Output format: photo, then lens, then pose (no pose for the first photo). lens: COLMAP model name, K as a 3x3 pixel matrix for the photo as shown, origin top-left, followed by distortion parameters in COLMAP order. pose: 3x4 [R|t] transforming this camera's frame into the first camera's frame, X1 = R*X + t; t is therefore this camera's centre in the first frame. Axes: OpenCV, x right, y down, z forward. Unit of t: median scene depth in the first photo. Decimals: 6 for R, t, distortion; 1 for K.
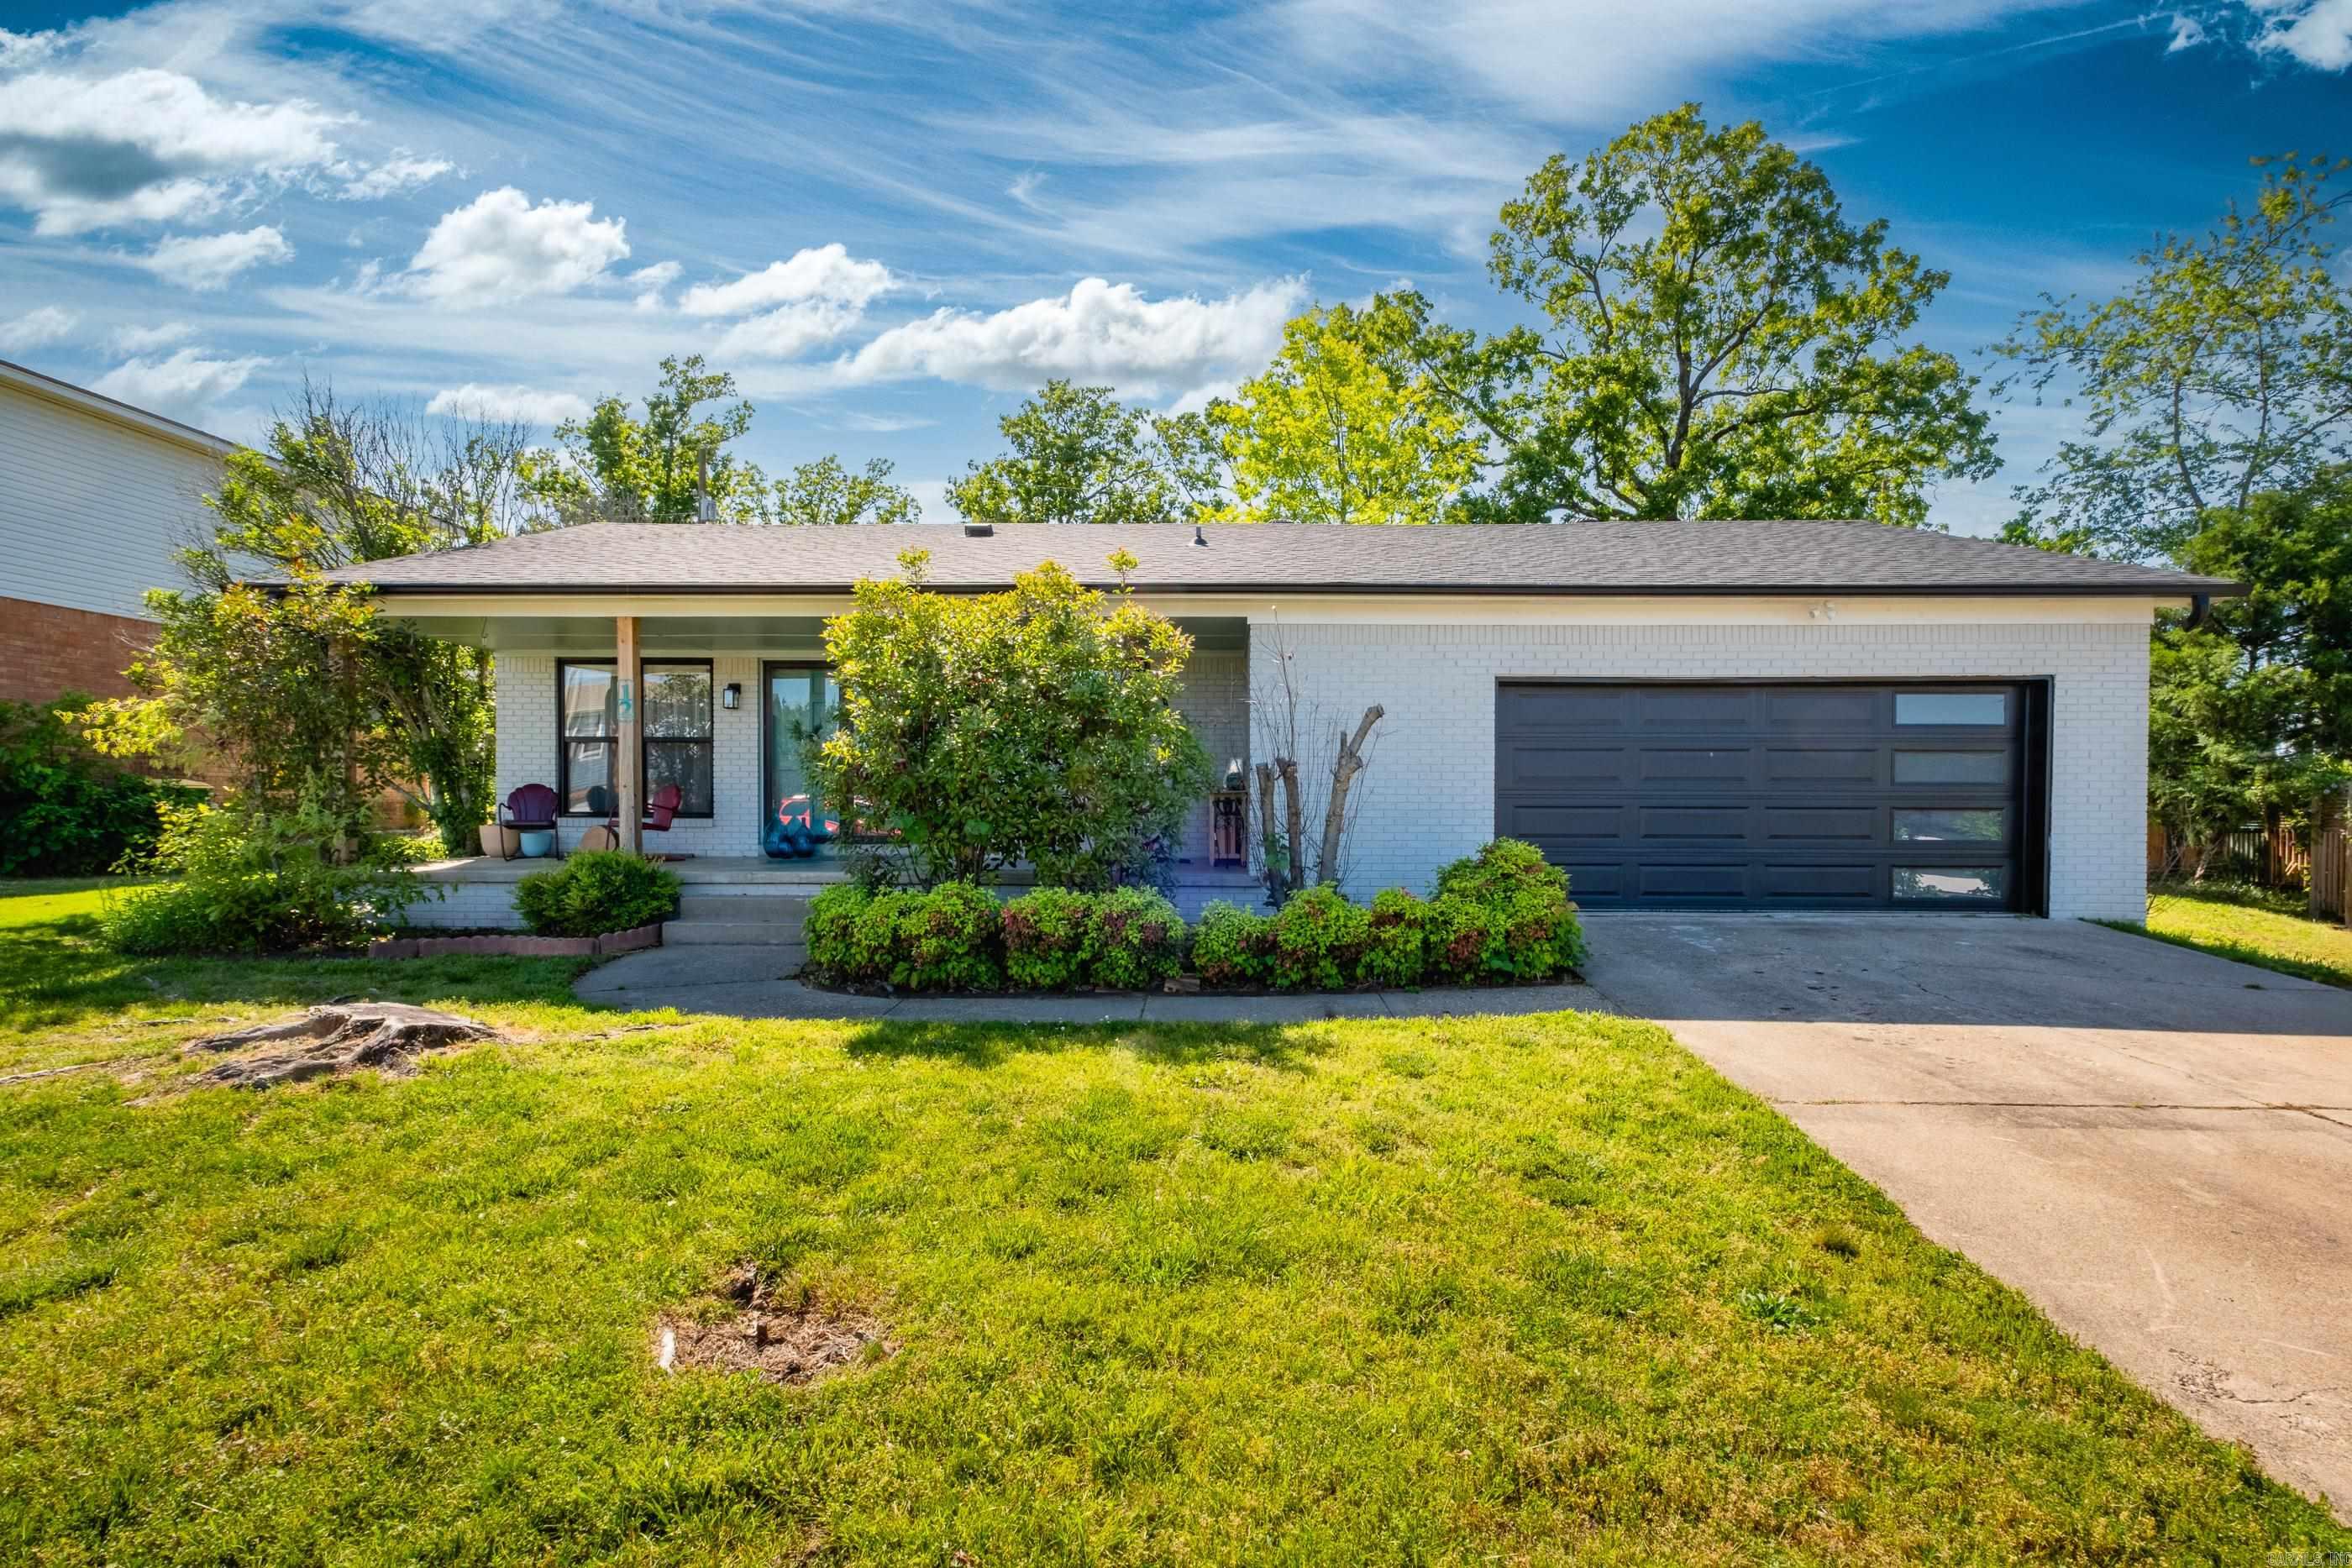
lens RADIAL K [[1071.6, 0, 1176.7], [0, 1071.6, 811.4], [0, 0, 1]] dist [0.005613, -0.000627]
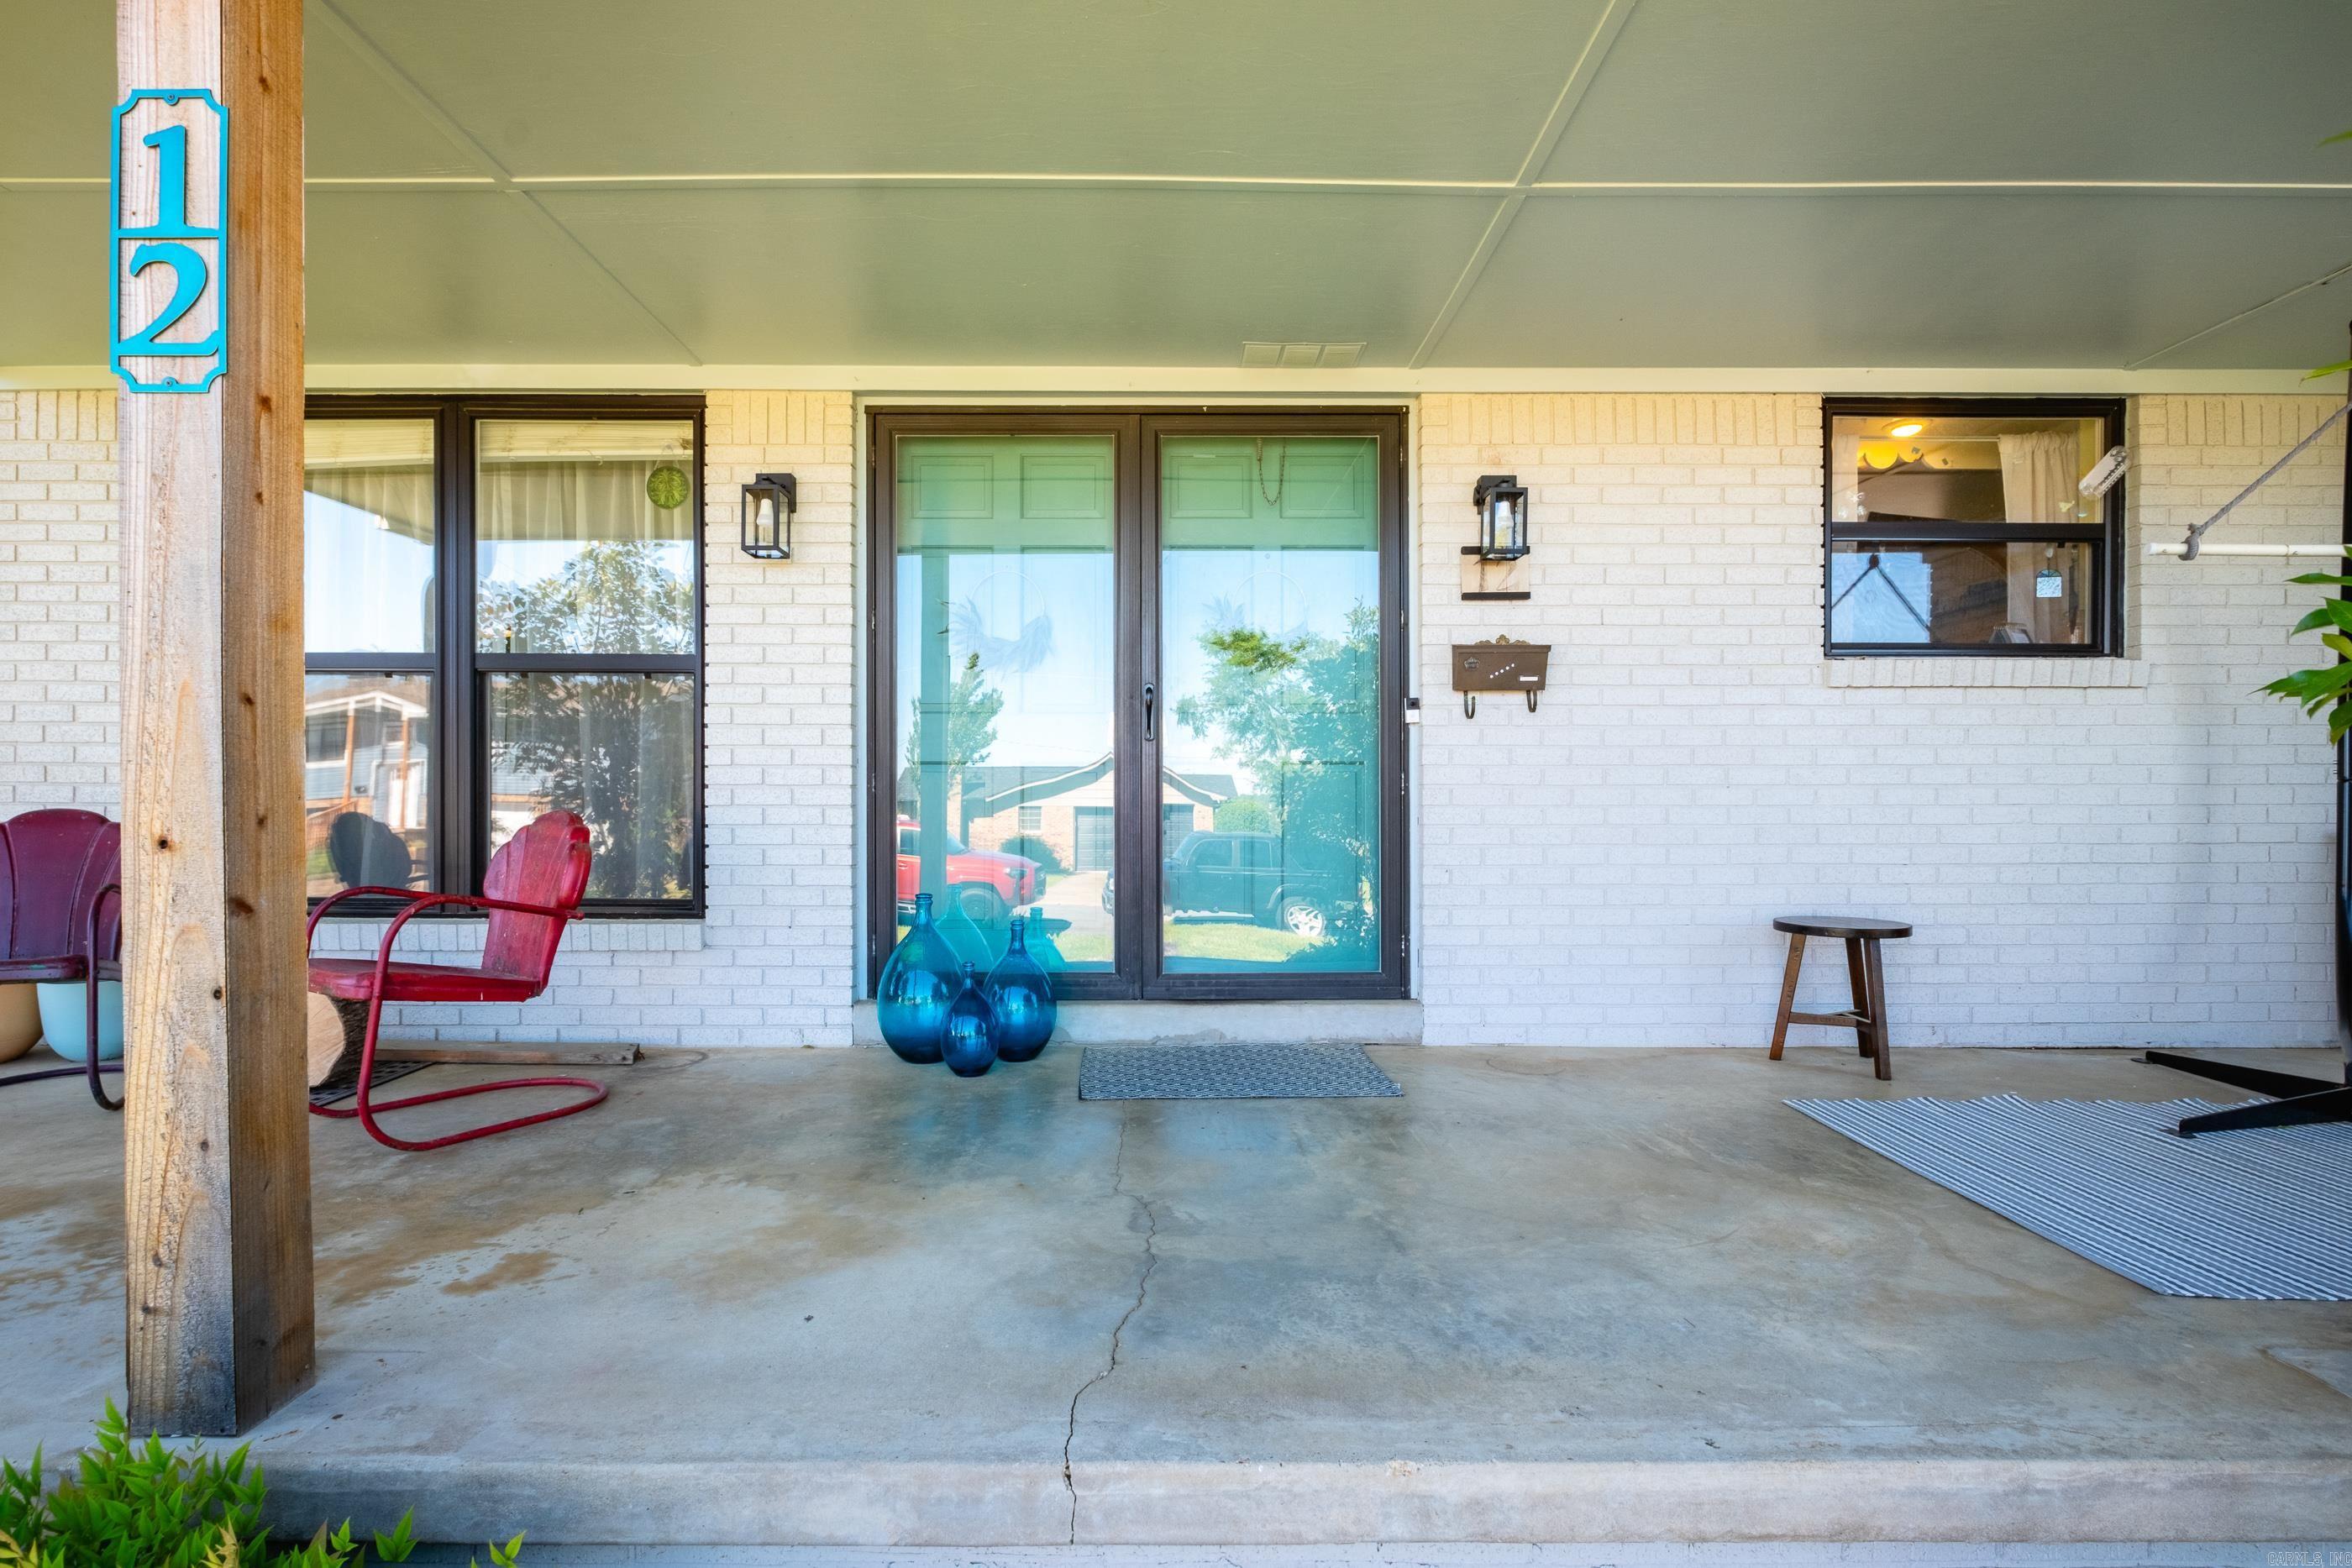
lens RADIAL K [[1093.8, 0, 1172.8], [0, 1093.8, 813.7], [0, 0, 1]] dist [-0.003679, -0.001053]
pose [[0.999667, -0.003302, 0.025580, -0.180983], [0.003460, 0.999975, -0.006131, -0.012512], [-0.025559, 0.006217, 0.999654, 0.404628]]
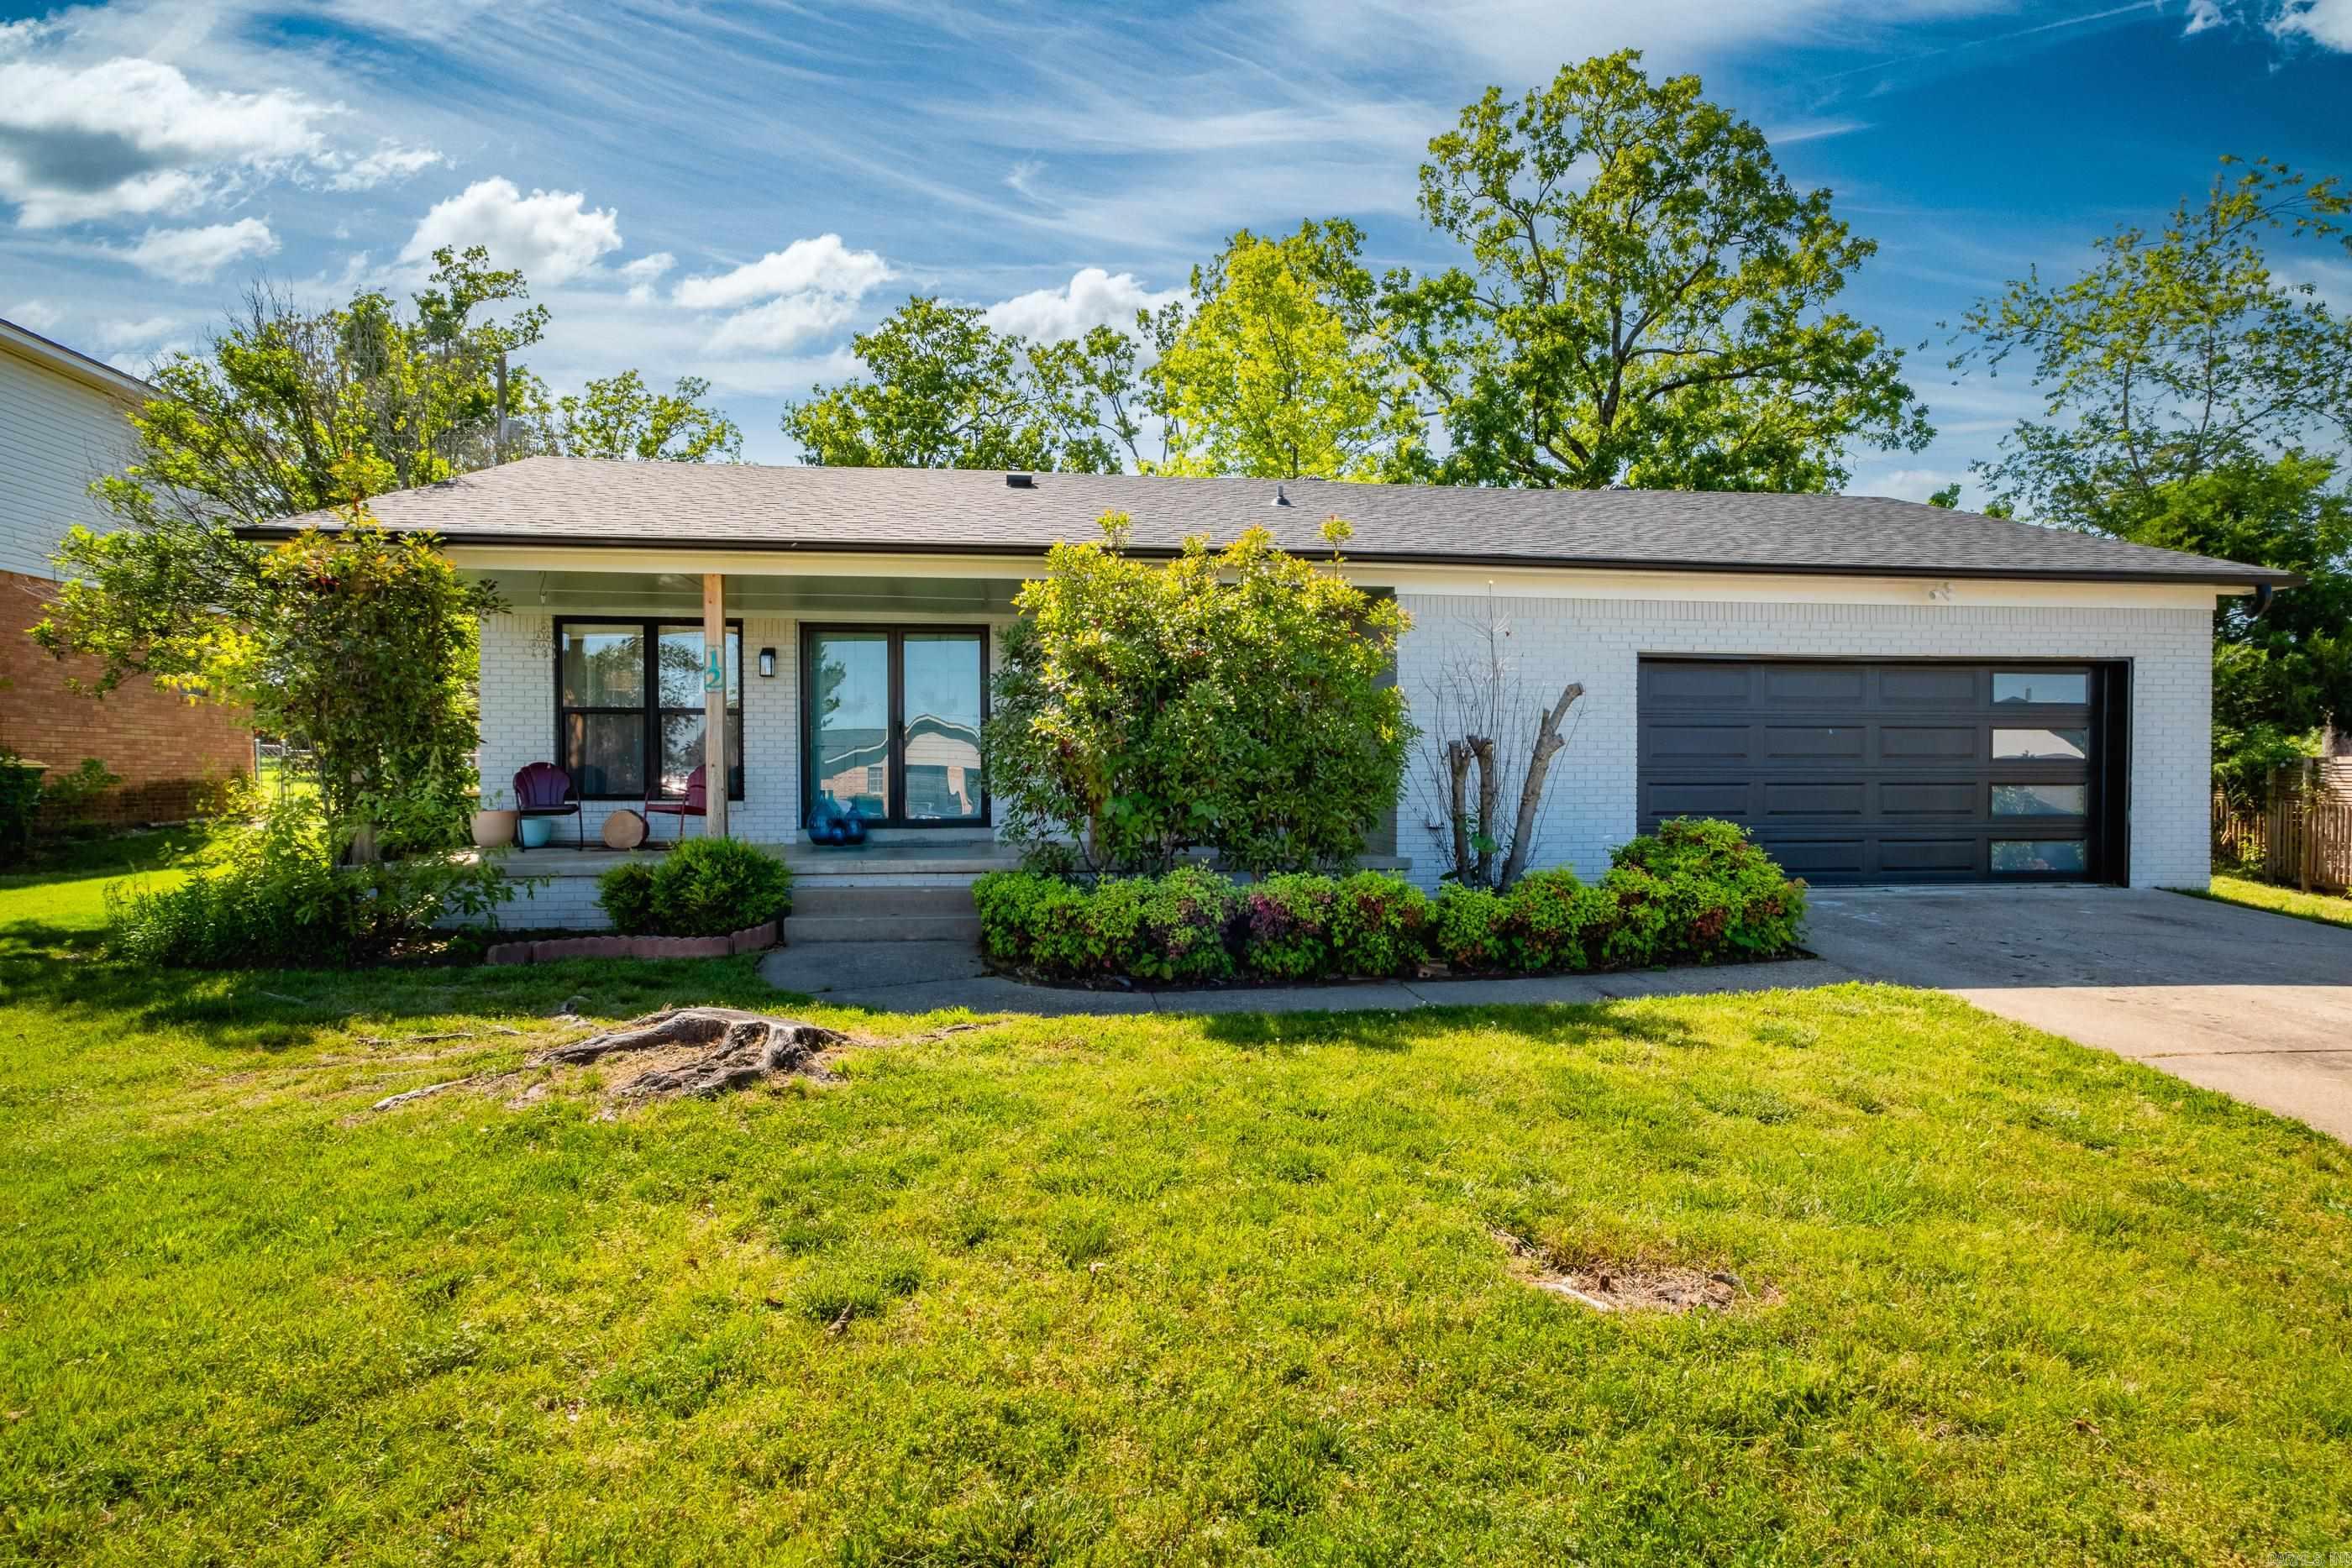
lens RADIAL K [[1209.5, 0, 1177.8], [0, 1209.5, 778.0], [0, 0, 1]] dist [-0.001019, 0.000798]
pose [[0.990313, -0.004177, 0.138791, -0.127894], [0.005232, 0.999960, -0.007235, -0.001956], [-0.138755, 0.007891, 0.990295, -0.019139]]
